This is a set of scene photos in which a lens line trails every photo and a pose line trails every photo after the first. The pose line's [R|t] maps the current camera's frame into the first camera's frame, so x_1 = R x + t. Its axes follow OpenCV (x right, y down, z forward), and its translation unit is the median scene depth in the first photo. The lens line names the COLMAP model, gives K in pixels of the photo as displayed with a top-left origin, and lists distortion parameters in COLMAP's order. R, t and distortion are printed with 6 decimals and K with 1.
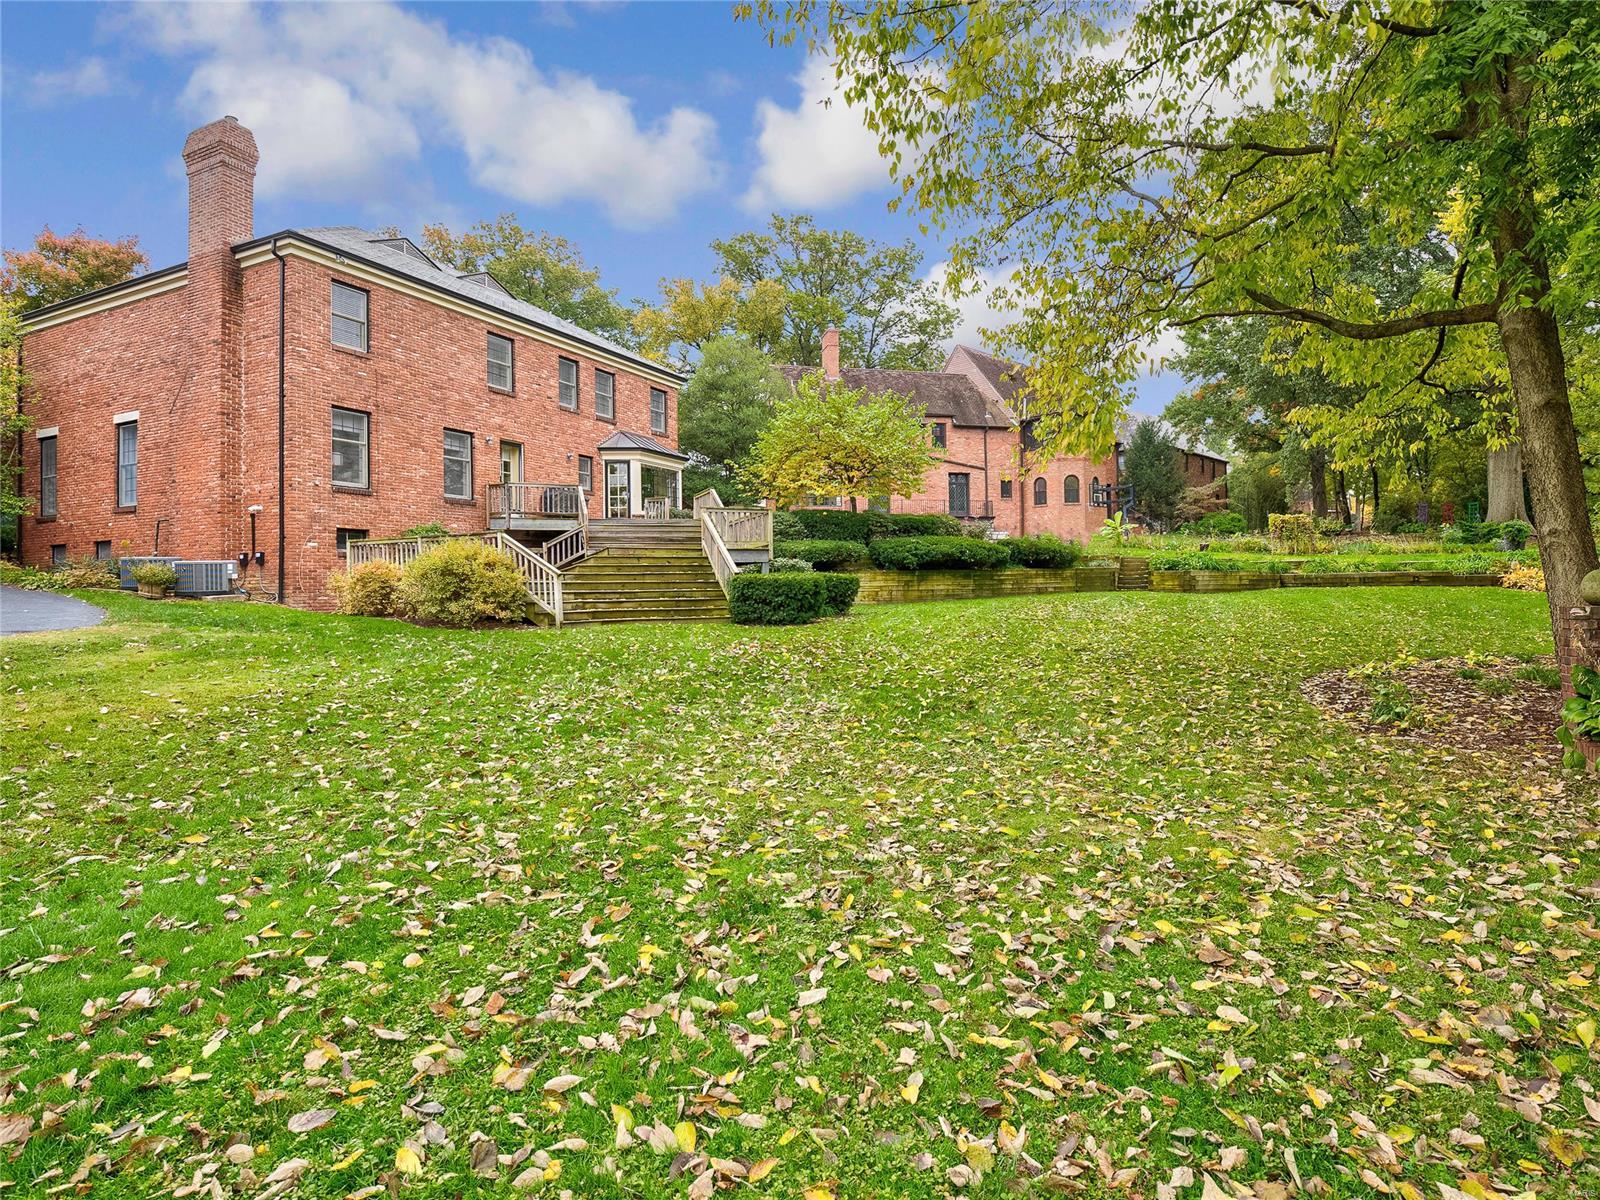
lens RADIAL K [[879.7, 0, 801.0], [0, 879.7, 592.2], [0, 0, 1]] dist [-0.030485, 0.003761]
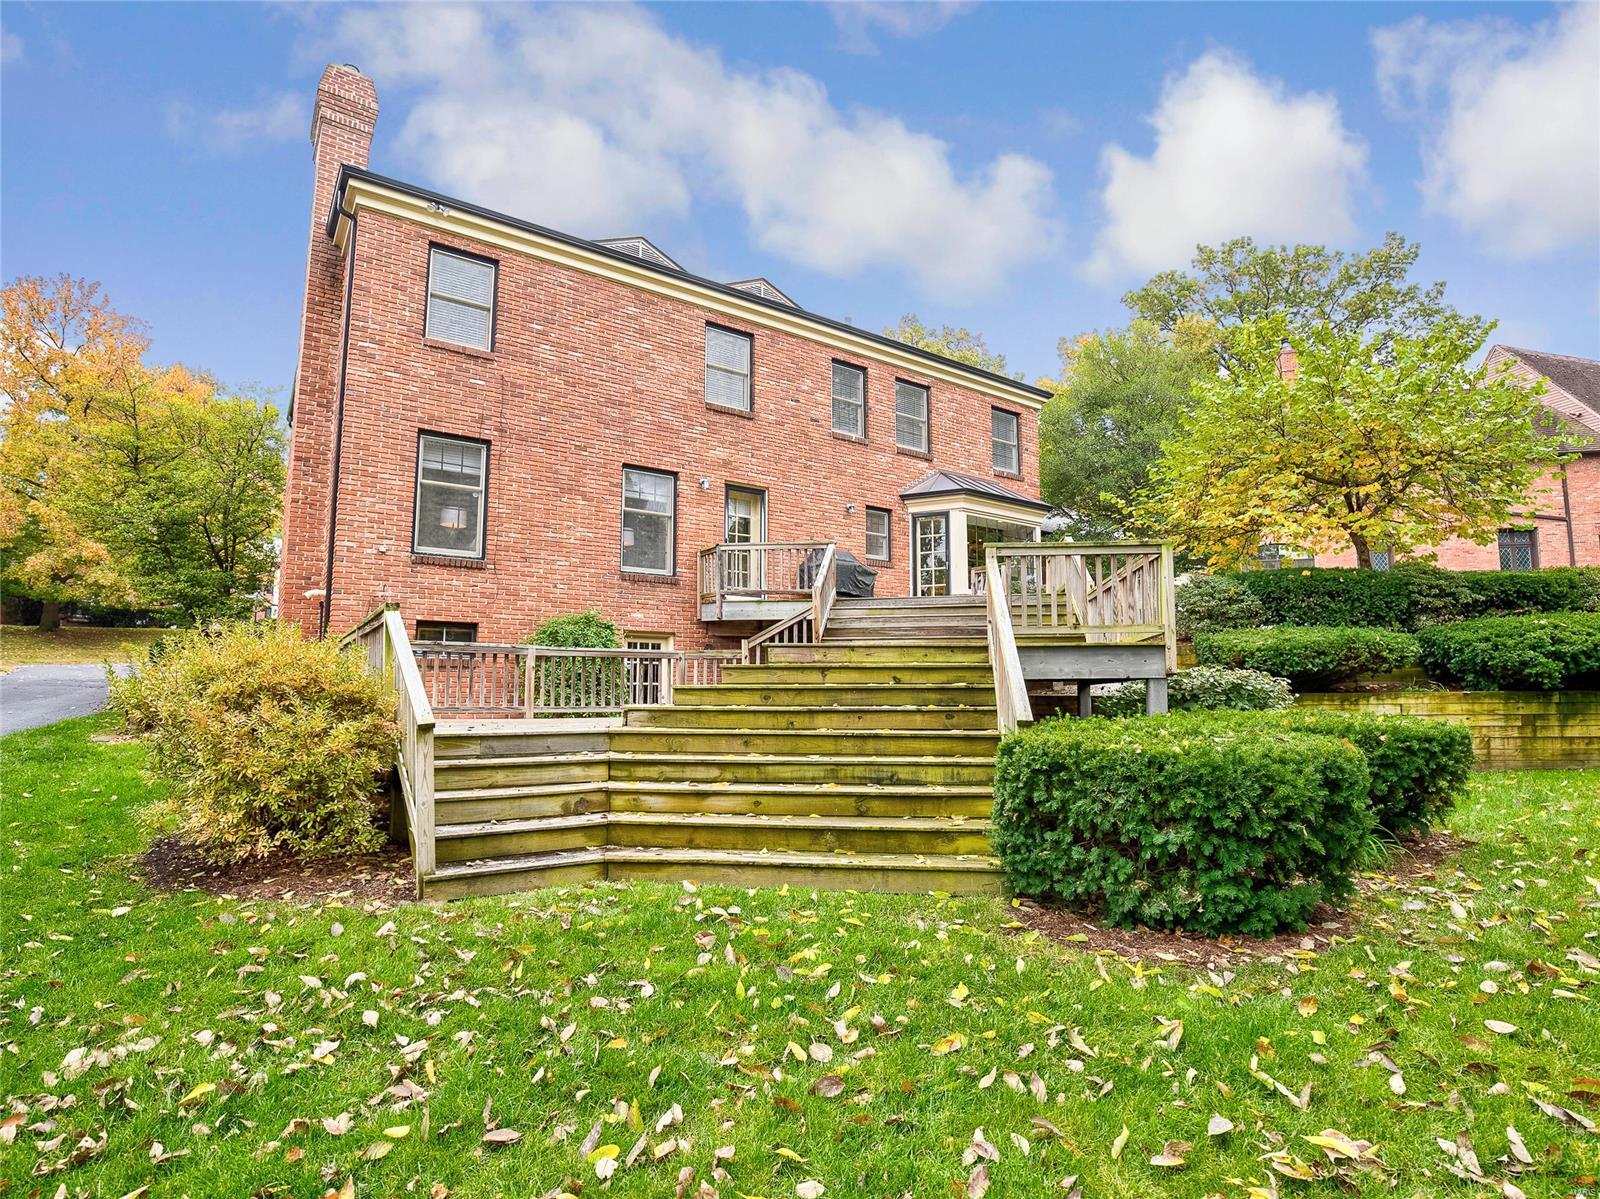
lens RADIAL K [[860.9, 0, 802.4], [0, 860.9, 604.4], [0, 0, 1]] dist [-0.027808, 0.001350]
pose [[0.884322, -0.036132, -0.465476, -0.000996], [-0.012194, 0.994873, -0.100392, -0.021272], [0.466717, 0.094455, 0.879348, 0.465582]]
